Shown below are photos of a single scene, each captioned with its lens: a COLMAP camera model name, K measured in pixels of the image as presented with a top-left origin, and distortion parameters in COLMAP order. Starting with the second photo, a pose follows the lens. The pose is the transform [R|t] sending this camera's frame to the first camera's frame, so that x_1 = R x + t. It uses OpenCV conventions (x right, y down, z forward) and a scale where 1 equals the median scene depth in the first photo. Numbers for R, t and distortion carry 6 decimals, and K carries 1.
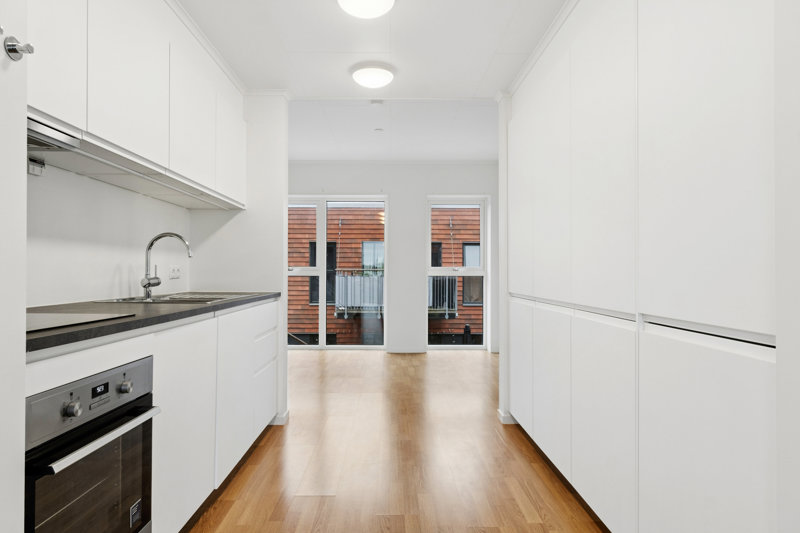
lens RADIAL K [[481.8, 0, 400.0], [0, 481.8, 266.5], [0, 0, 1]] dist [-0.000083, 0.000084]
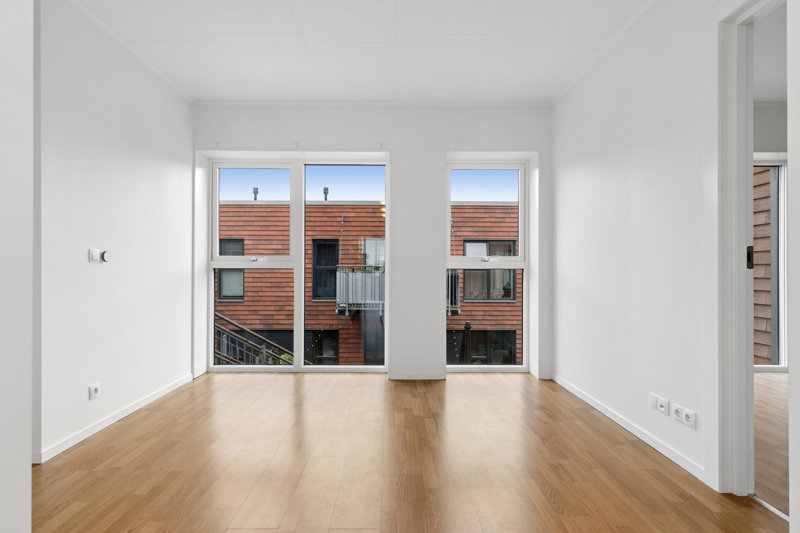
lens RADIAL K [[406.7, 0, 397.3], [0, 406.7, 266.7], [0, 0, 1]] dist [-0.000123, 0.000059]
pose [[0.999985, 0.000220, -0.005518, -0.004531], [-0.000210, 0.999999, 0.001633, 0.006734], [0.005518, -0.001632, 0.999983, 0.163558]]
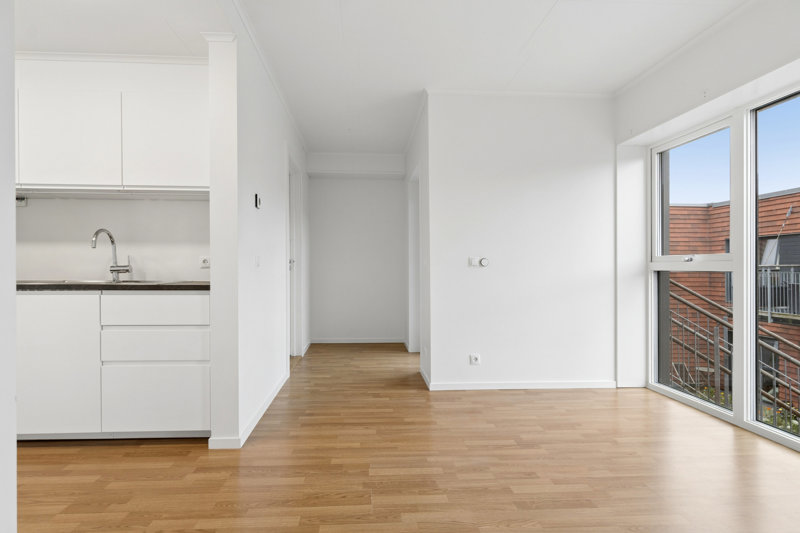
lens RADIAL K [[428.5, 0, 388.2], [0, 428.5, 269.1], [0, 0, 1]] dist [0.003614, 0.001286]
pose [[0.043919, 0.000877, -0.999035, 0.102567], [0.008268, 0.999965, 0.001241, 0.005983], [0.999001, -0.008315, 0.043910, 0.260643]]
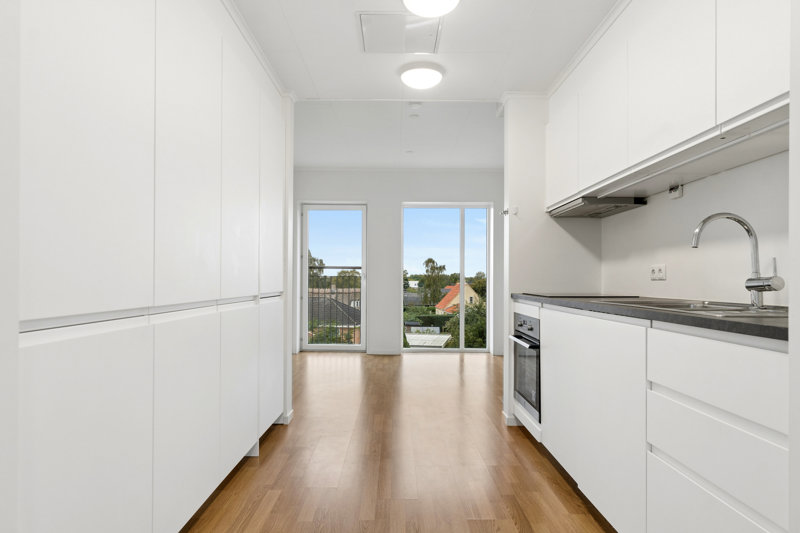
lens RADIAL K [[491.1, 0, 399.0], [0, 491.1, 282.1], [0, 0, 1]] dist [-0.001387, -0.000144]
pose [[-0.999886, -0.006158, 0.013787, -0.002750], [-0.006253, 0.999957, -0.006860, 0.006080], [-0.013744, -0.006946, -0.999881, 0.266075]]
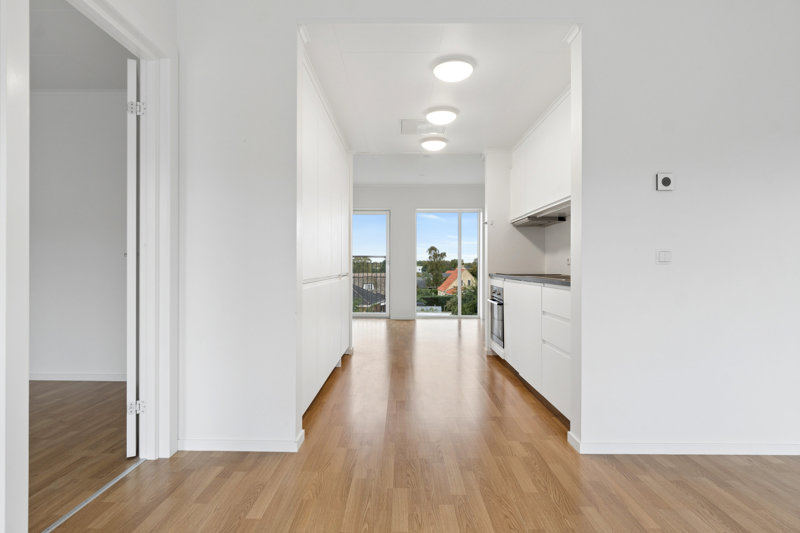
lens RADIAL K [[439.6, 0, 392.8], [0, 439.6, 268.5], [0, 0, 1]] dist [-0.000125, 0.000002]
pose [[-0.999192, -0.002914, 0.040082, 0.006875], [-0.003098, 0.999985, -0.004514, 0.007245], [-0.040068, -0.004635, -0.999186, 0.365709]]
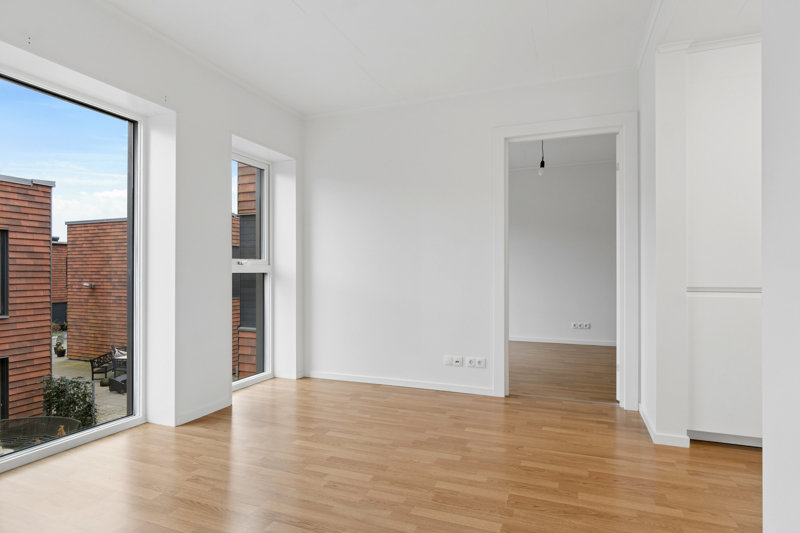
lens RADIAL K [[439.6, 0, 392.8], [0, 439.6, 268.5], [0, 0, 1]] dist [-0.000125, 0.000002]
pose [[0.395983, 0.004144, 0.918249, -0.143047], [-0.009075, 0.999959, -0.000599, 0.005403], [-0.918213, -0.008096, 0.396004, 0.241909]]
